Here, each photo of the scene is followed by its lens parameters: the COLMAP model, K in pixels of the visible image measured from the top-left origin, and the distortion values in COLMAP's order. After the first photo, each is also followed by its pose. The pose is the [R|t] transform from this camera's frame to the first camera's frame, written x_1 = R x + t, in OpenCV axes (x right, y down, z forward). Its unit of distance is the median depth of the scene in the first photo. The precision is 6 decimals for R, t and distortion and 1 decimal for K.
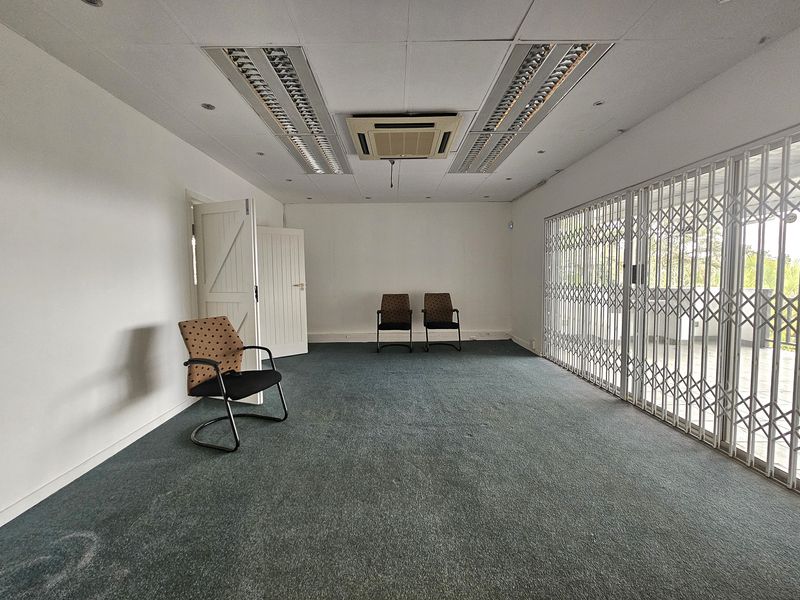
lens RADIAL K [[328.2, 0, 395.1], [0, 328.2, 294.6], [0, 0, 1]] dist [0.002150, 0.000702]
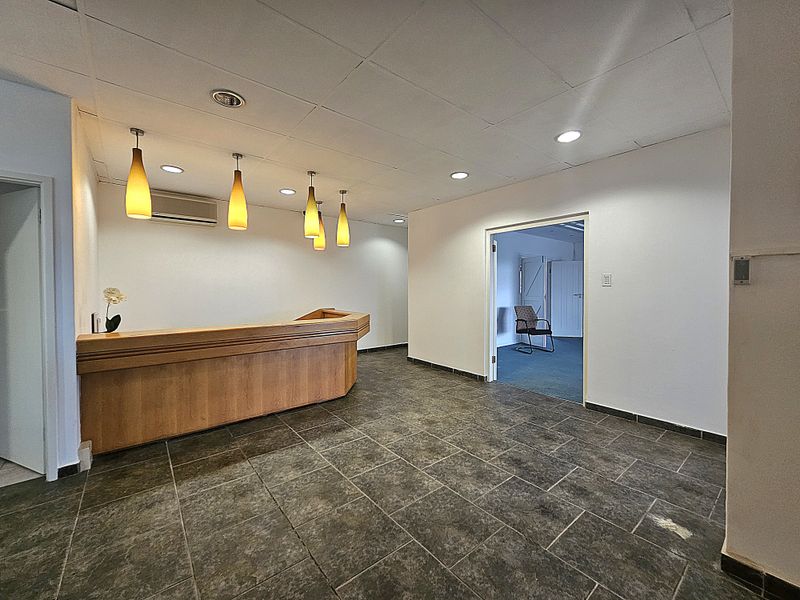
lens RADIAL K [[328.2, 0, 395.1], [0, 328.2, 294.6], [0, 0, 1]] dist [0.002150, 0.000702]
pose [[0.613455, 0.022803, -0.789400, 0.794573], [-0.057762, 0.998201, -0.016054, 0.083613], [0.787614, 0.055446, 0.613669, -1.311290]]
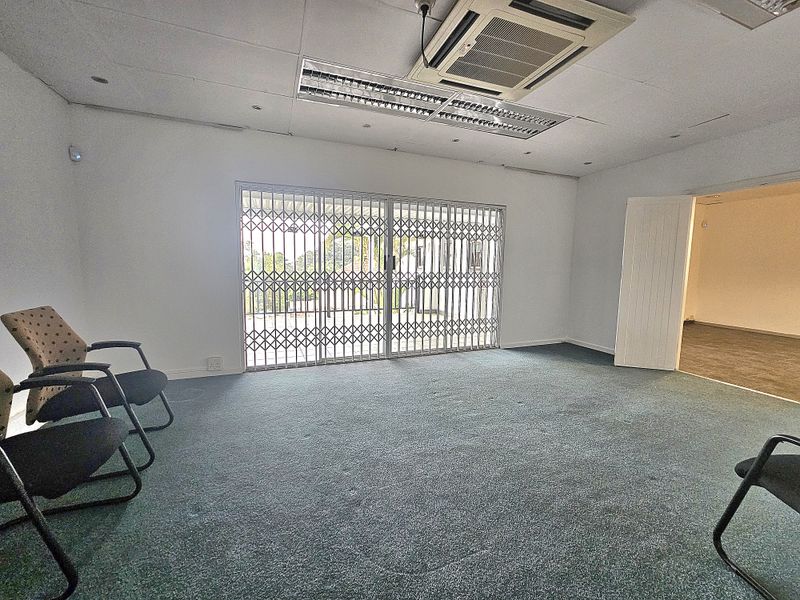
lens RADIAL K [[328.2, 0, 395.1], [0, 328.2, 294.6], [0, 0, 1]] dist [0.002150, 0.000702]
pose [[-0.348638, -0.077572, 0.934042, -0.492434], [0.050490, 0.993568, 0.101361, -0.061929], [-0.935897, 0.082498, -0.342479, 1.334545]]
